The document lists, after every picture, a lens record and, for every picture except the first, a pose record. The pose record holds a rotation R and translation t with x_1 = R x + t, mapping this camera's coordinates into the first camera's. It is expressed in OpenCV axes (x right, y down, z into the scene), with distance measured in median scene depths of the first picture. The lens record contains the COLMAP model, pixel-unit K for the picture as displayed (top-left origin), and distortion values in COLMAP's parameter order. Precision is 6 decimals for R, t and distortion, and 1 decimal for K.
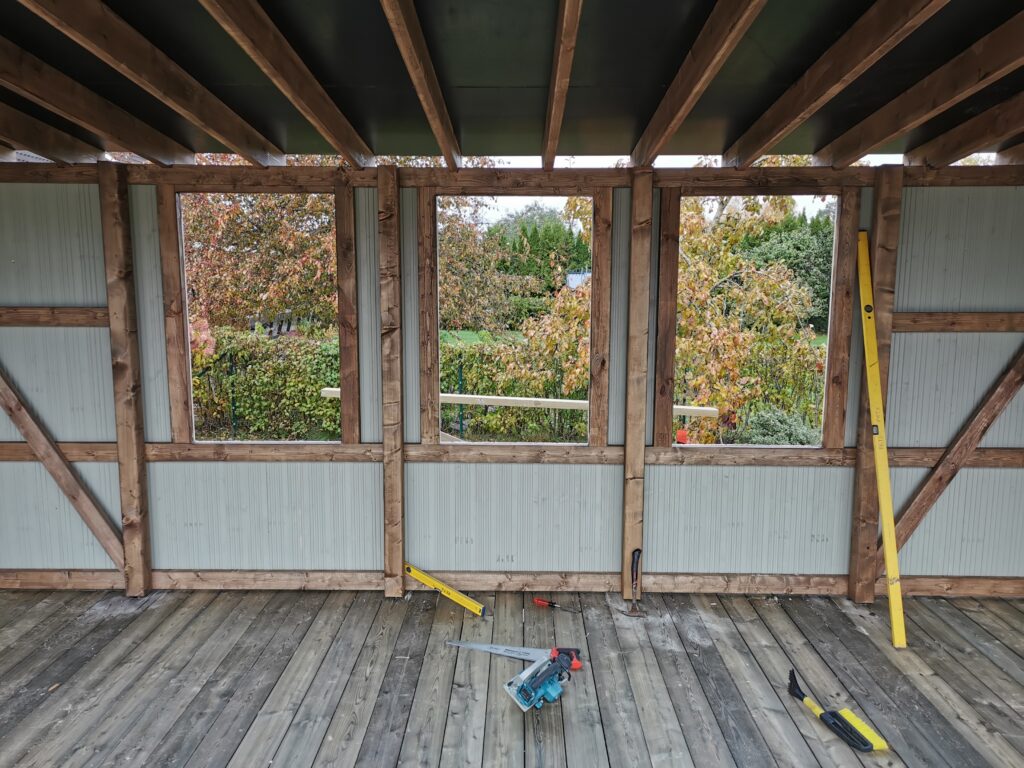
lens RADIAL K [[788.9, 0, 510.4], [0, 788.9, 386.5], [0, 0, 1]] dist [0.054089, -0.023134]
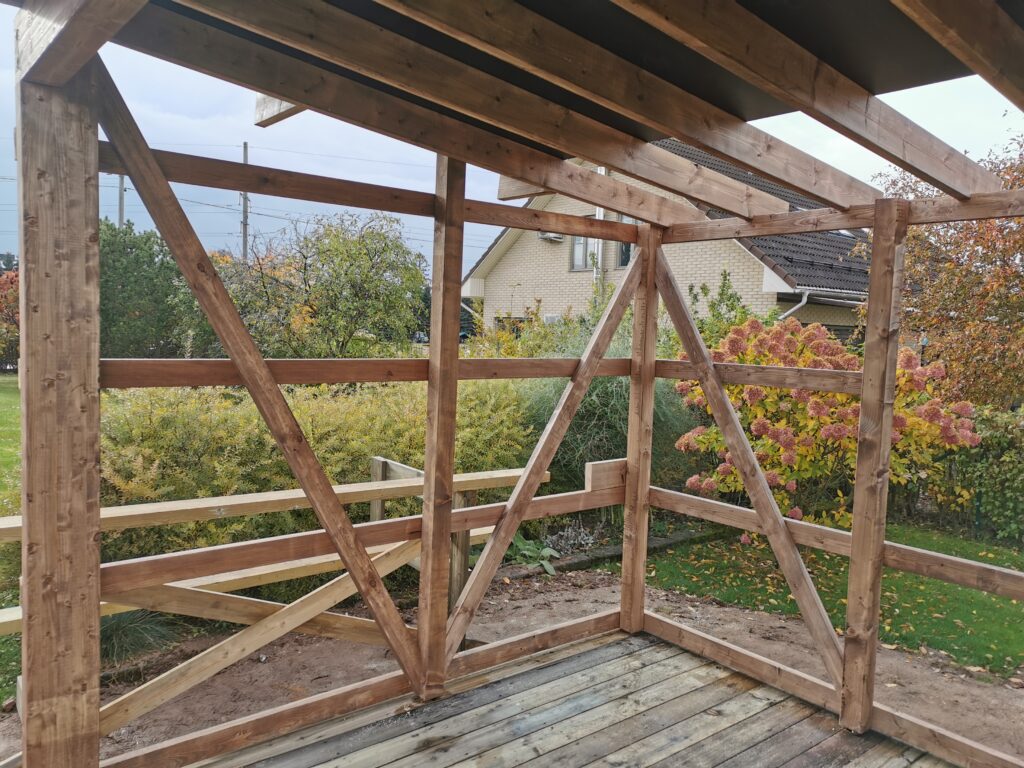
lens RADIAL K [[788.9, 0, 511.6], [0, 788.9, 387.0], [0, 0, 1]] dist [0.054089, -0.023134]
pose [[0.651287, 0.075801, -0.755036, -0.107646], [-0.142403, 0.989530, -0.023493, -0.011340], [0.745350, 0.122820, 0.655262, 0.173892]]
